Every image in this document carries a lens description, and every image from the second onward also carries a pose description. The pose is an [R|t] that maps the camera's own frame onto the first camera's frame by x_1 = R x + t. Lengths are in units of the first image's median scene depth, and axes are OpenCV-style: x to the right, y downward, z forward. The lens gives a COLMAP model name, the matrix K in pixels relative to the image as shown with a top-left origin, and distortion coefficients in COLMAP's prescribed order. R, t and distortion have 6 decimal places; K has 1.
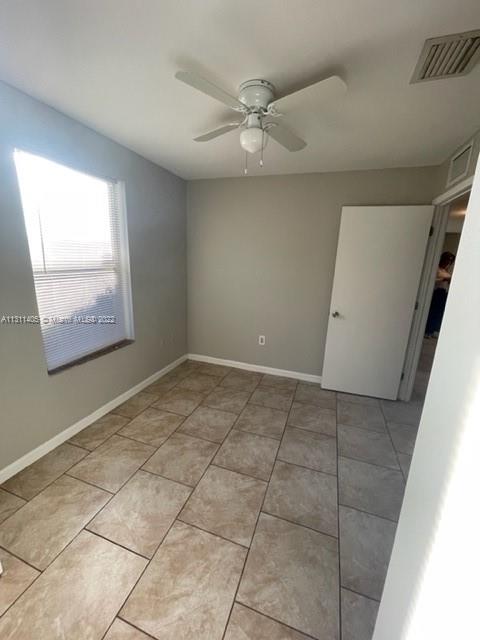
lens RADIAL K [[257.6, 0, 240.0], [0, 257.6, 320.0], [0, 0, 1]] dist [-0.000555, -0.000034]
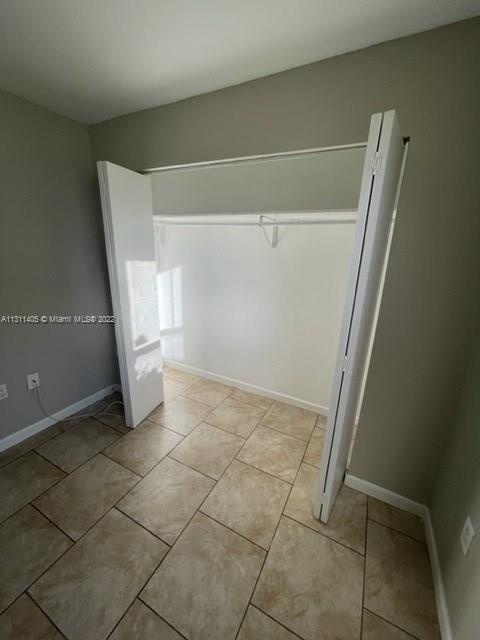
lens RADIAL K [[257.6, 0, 240.0], [0, 257.6, 320.0], [0, 0, 1]] dist [-0.000555, -0.000034]
pose [[-0.988123, -0.099983, 0.116689, -0.408968], [-0.029451, 0.868517, 0.494783, -0.289430], [-0.150816, 0.485470, -0.861146, 1.085488]]
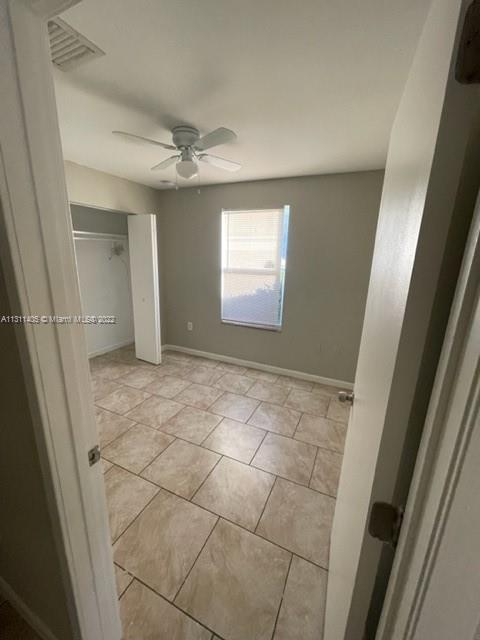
lens RADIAL K [[257.6, 0, 240.0], [0, 257.6, 320.0], [0, 0, 1]] dist [-0.000555, -0.000034]
pose [[-0.090107, 0.210717, -0.973385, 1.169514], [-0.266566, 0.936599, 0.227429, -0.289621], [0.959595, 0.279964, -0.028224, 1.216287]]
